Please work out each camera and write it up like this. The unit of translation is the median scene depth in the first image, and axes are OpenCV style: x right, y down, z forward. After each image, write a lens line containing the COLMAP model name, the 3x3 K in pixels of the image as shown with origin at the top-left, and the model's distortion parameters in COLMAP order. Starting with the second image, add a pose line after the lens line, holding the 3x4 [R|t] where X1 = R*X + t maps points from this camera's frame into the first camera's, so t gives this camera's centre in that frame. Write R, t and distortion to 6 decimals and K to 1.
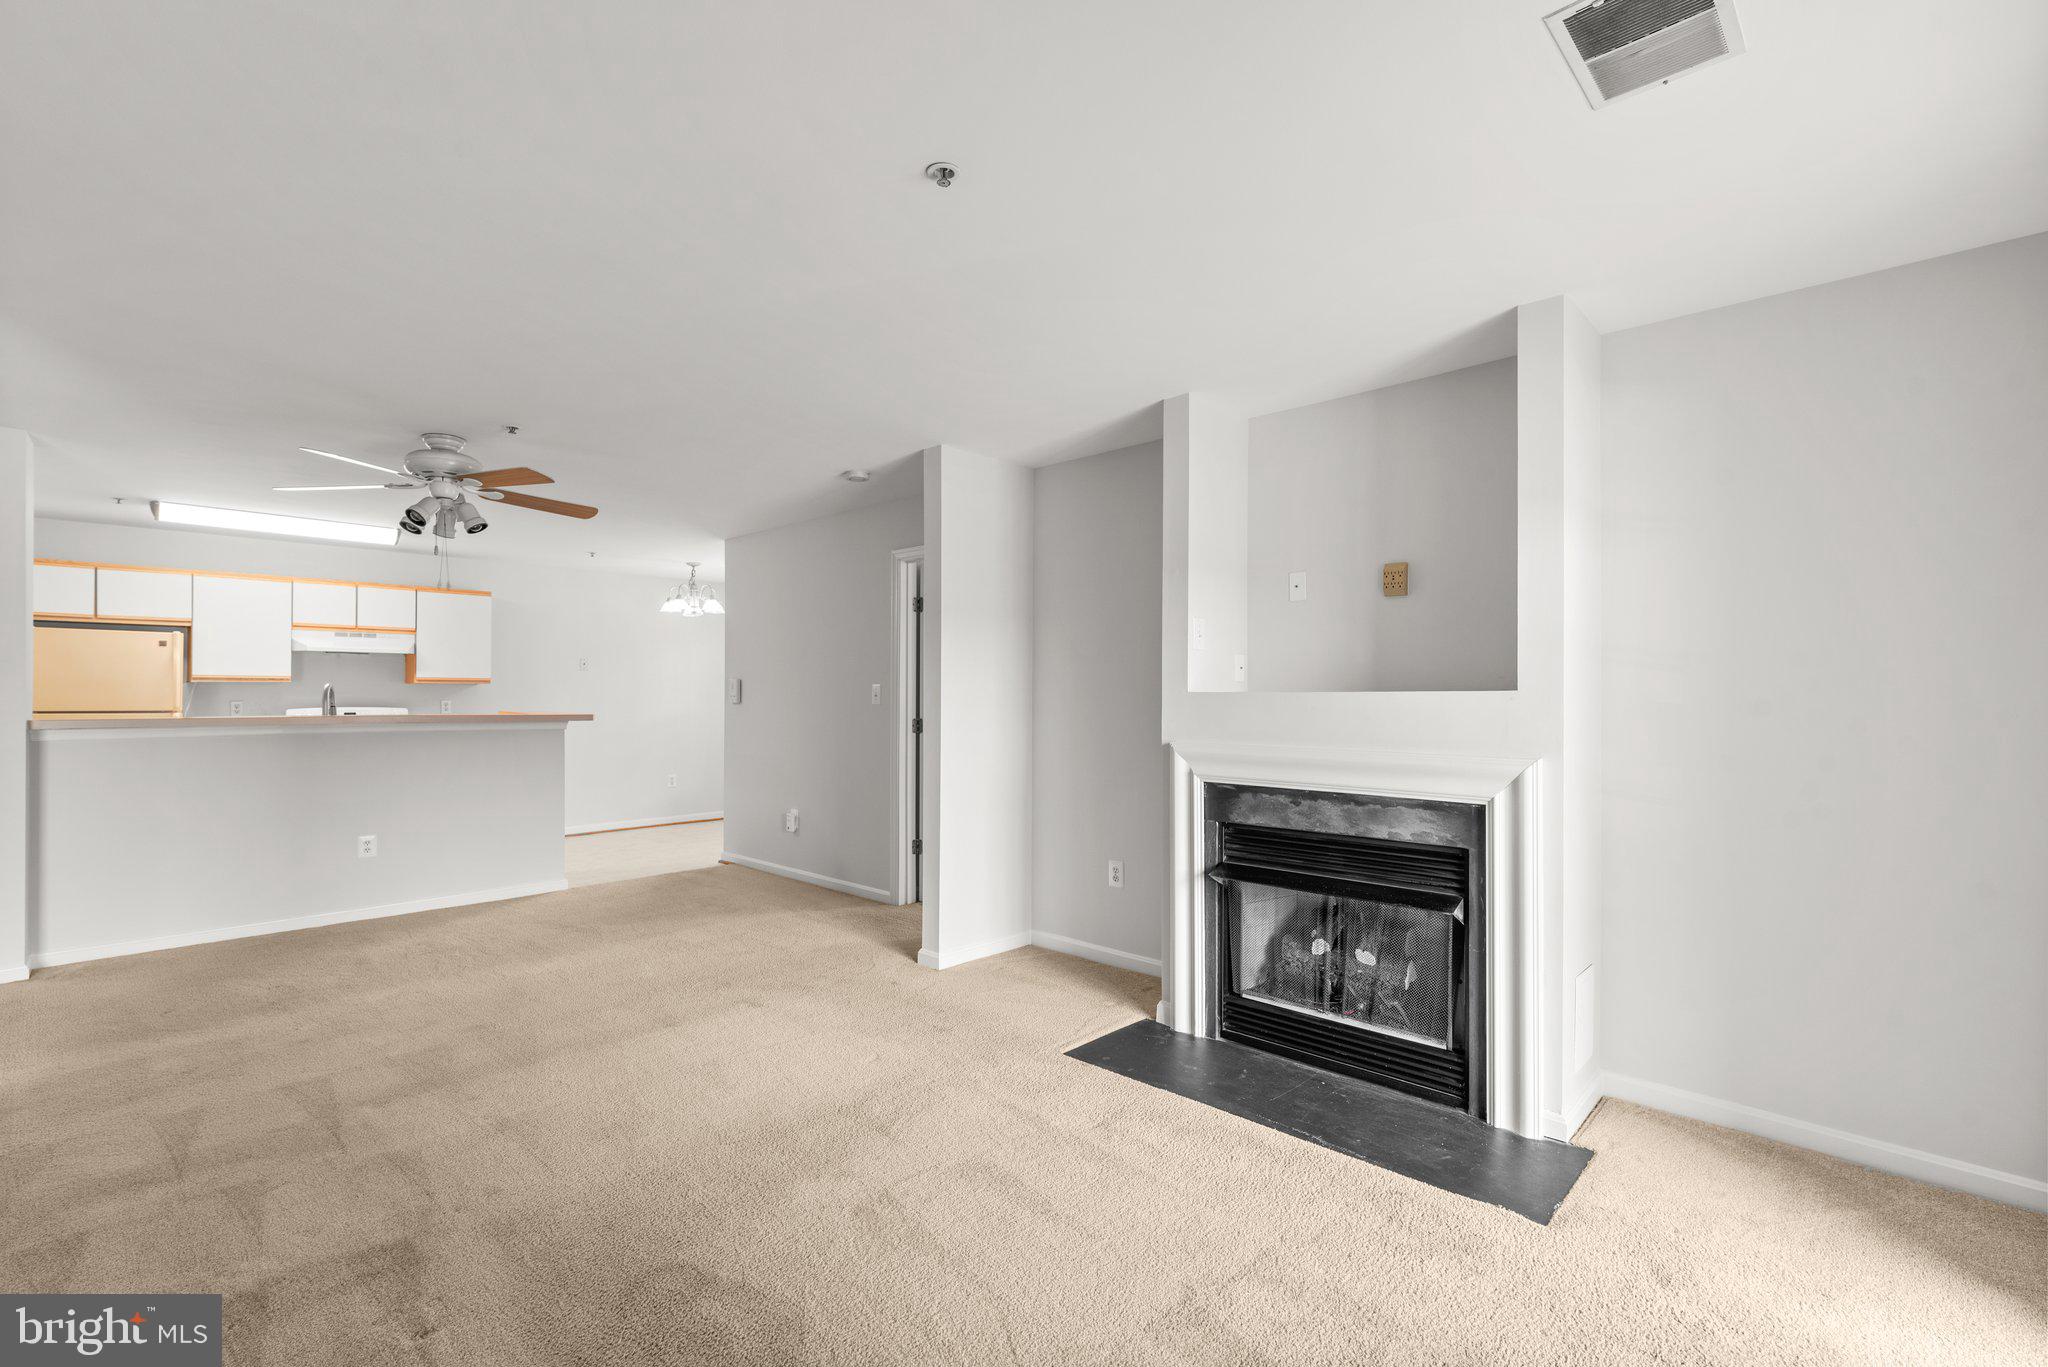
lens RADIAL K [[912.7, 0, 1020.6], [0, 912.7, 692.8], [0, 0, 1]] dist [0.003654, 0.000145]
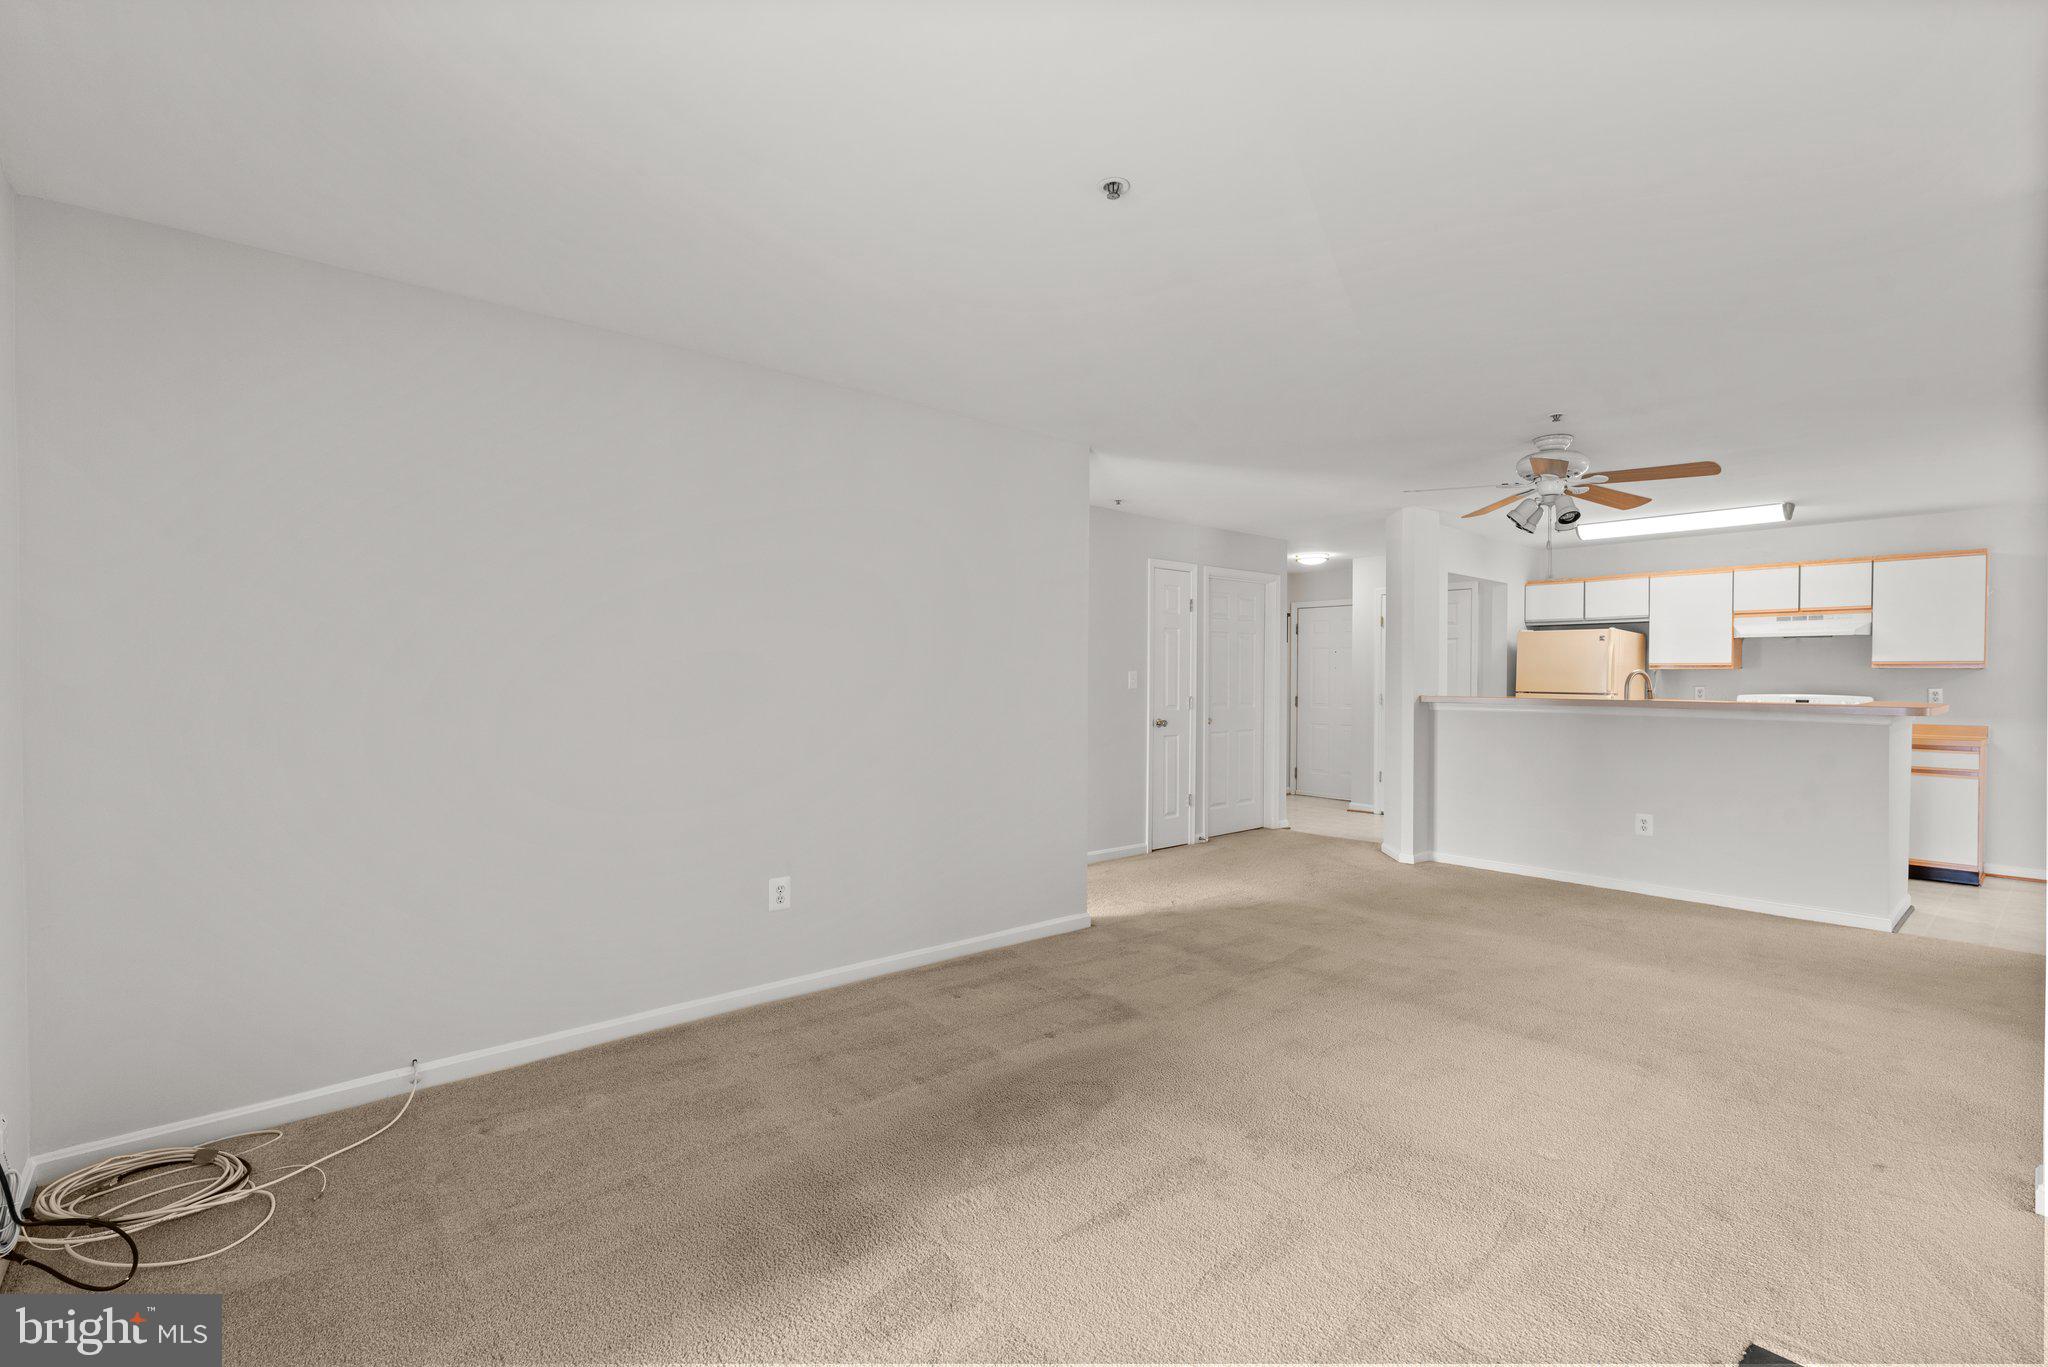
lens RADIAL K [[908.8, 0, 1028.0], [0, 908.8, 680.7], [0, 0, 1]] dist [0.000706, 0.000724]
pose [[-0.088739, 0.003599, -0.996048, 0.339952], [-0.002644, 0.999989, 0.003849, 0.000239], [0.996051, 0.002975, -0.088729, 0.338459]]
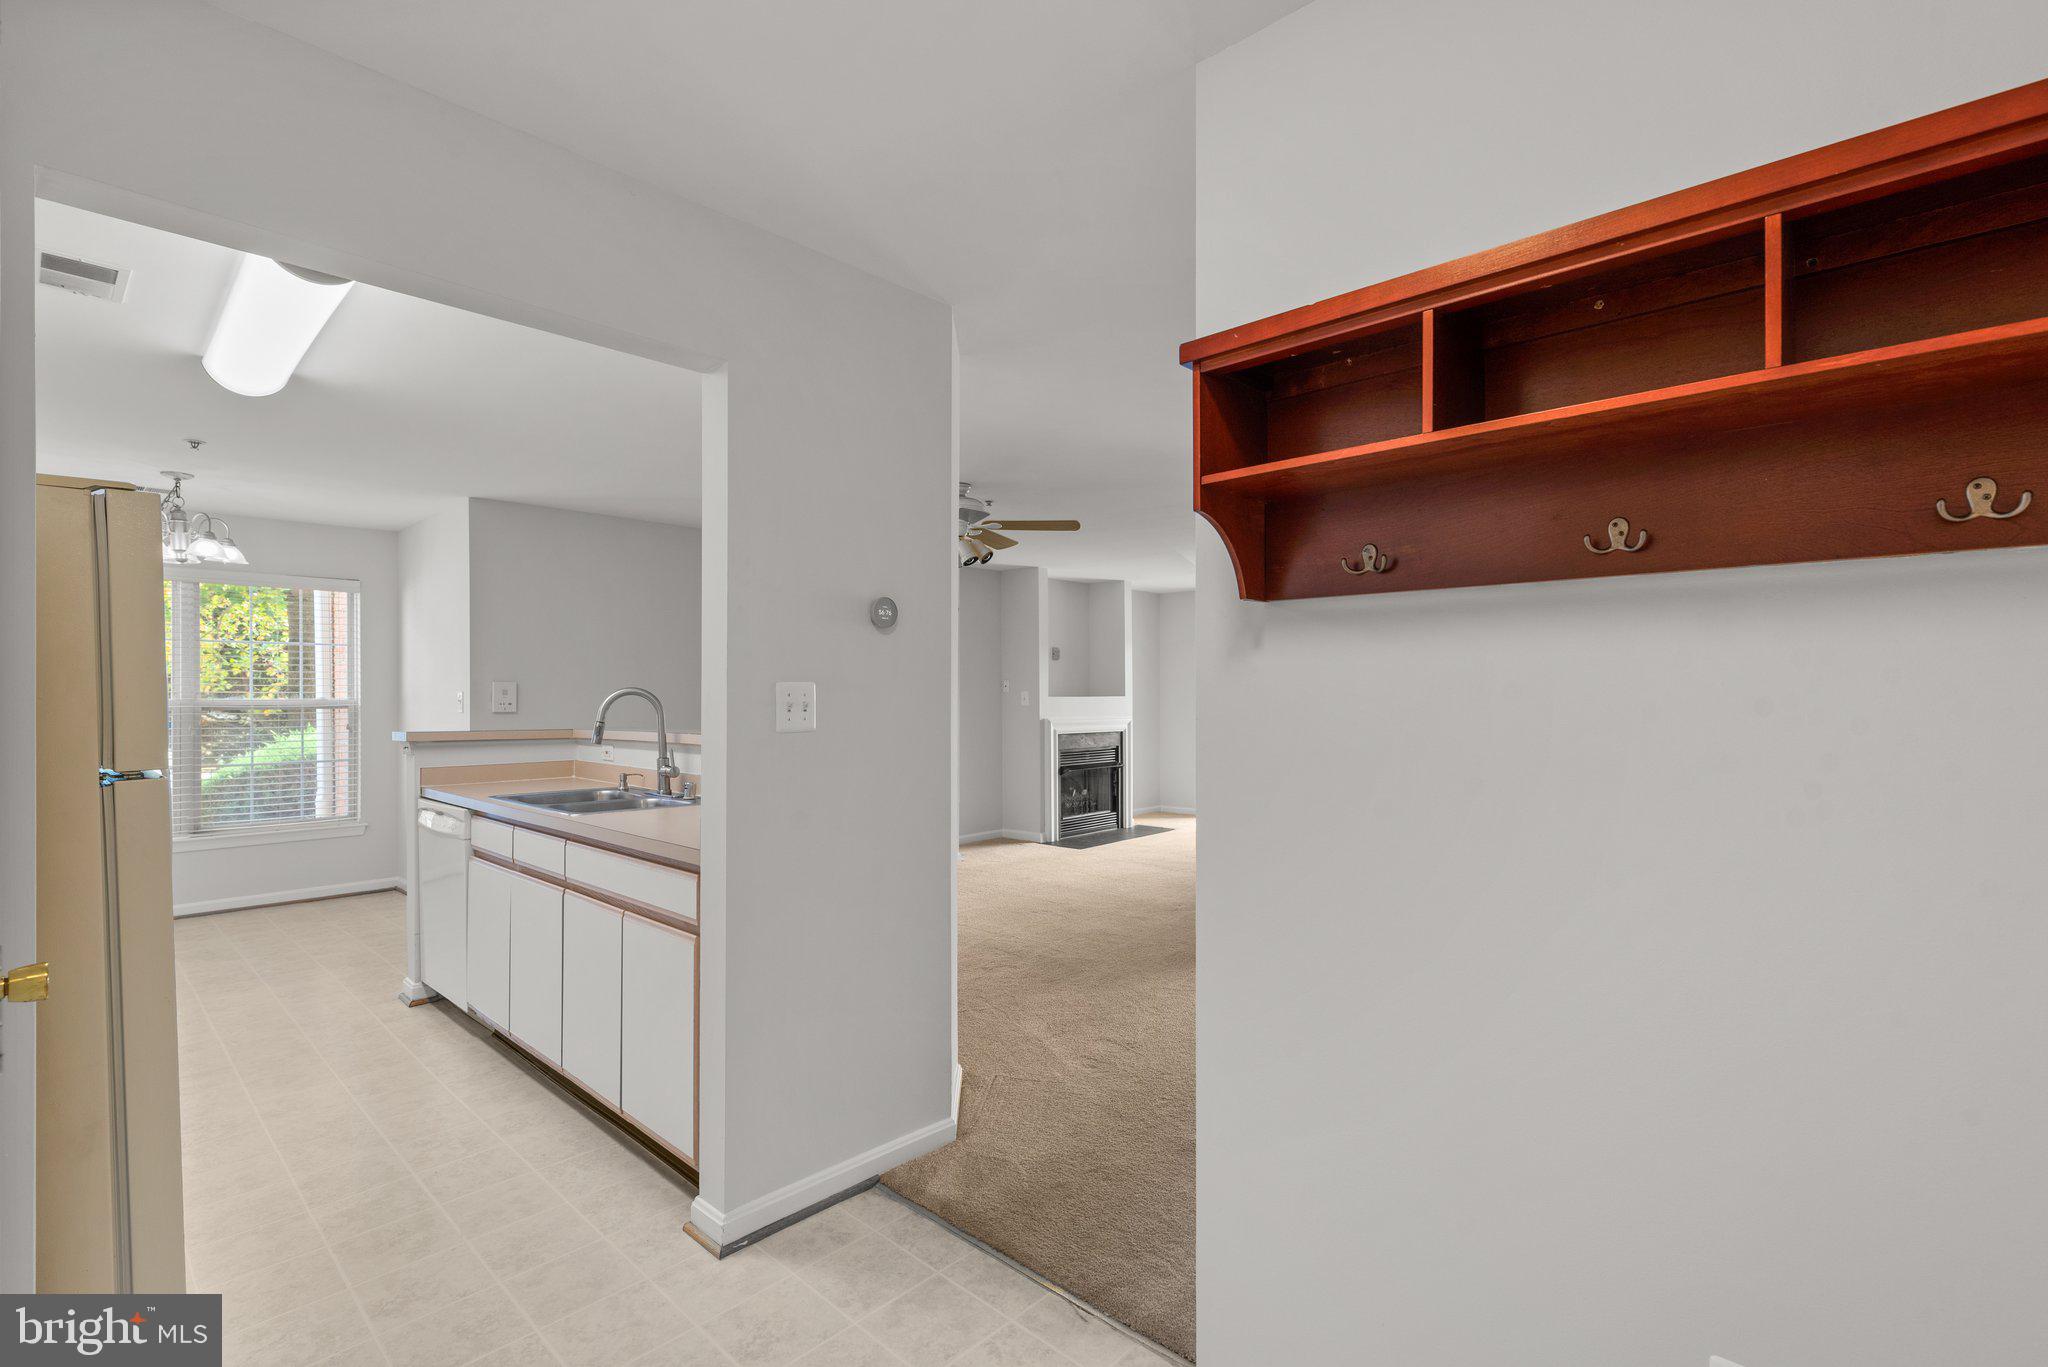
lens RADIAL K [[917.0, 0, 1024.5], [0, 917.0, 690.5], [0, 0, 1]] dist [0.002490, 0.000232]
pose [[-0.020416, 0.004177, 0.999783, -1.267373], [0.000597, 0.999991, -0.004166, -0.004087], [-0.999791, 0.000512, -0.020418, 0.652528]]
